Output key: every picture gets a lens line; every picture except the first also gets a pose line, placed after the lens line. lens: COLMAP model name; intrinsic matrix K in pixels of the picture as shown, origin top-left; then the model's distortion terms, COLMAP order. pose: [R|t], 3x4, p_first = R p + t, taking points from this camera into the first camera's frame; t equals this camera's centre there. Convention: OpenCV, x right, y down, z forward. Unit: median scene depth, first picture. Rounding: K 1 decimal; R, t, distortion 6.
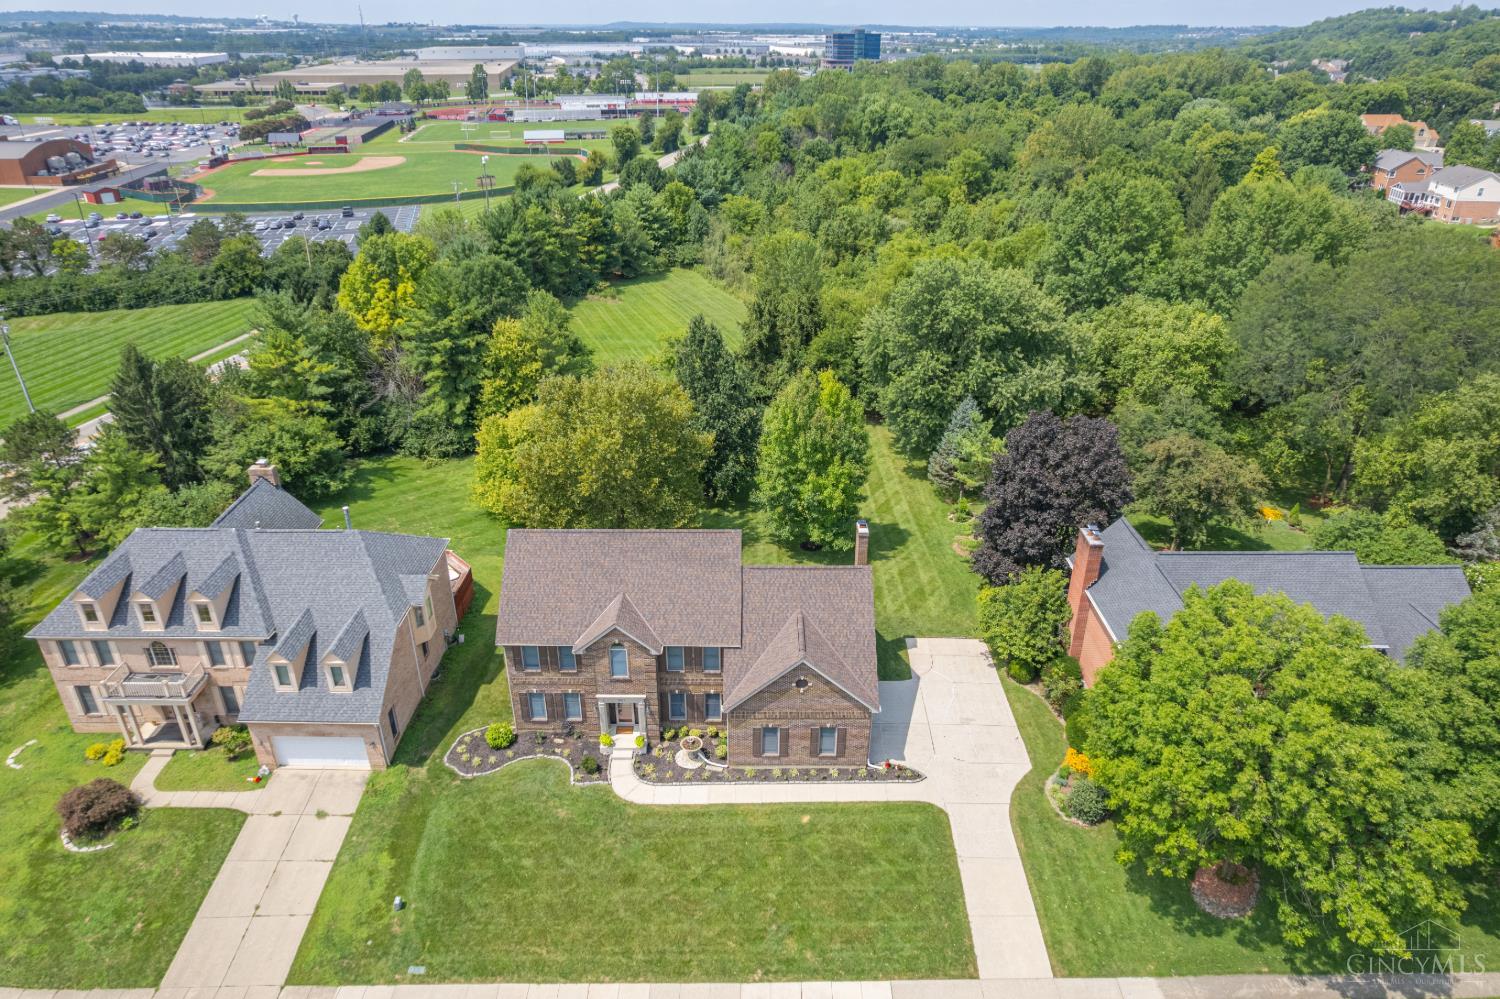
lens RADIAL K [[961.1, 0, 759.0], [0, 961.1, 514.4], [0, 0, 1]] dist [-0.088568, 0.084142]
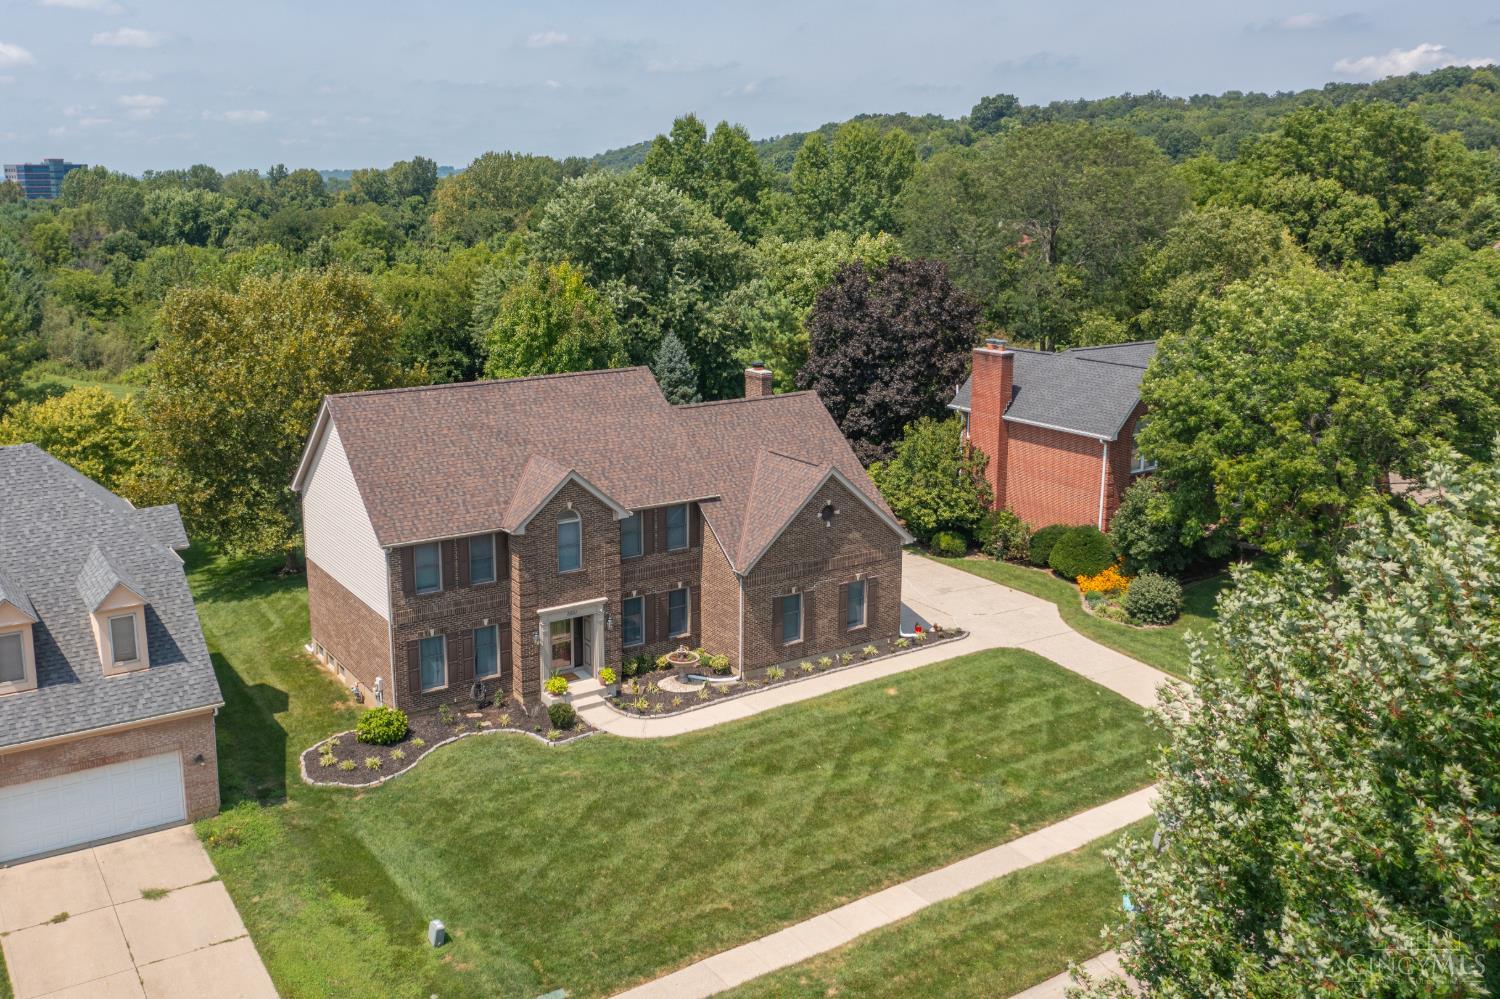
lens RADIAL K [[1317.5, 0, 680.6], [0, 1317.5, 472.5], [0, 0, 1]] dist [-0.051505, -0.002295]
pose [[0.848667, -0.123601, 0.514284, -0.526568], [0.249574, 0.950845, -0.183323, 0.285572], [-0.466345, 0.283932, 0.837798, 0.200893]]
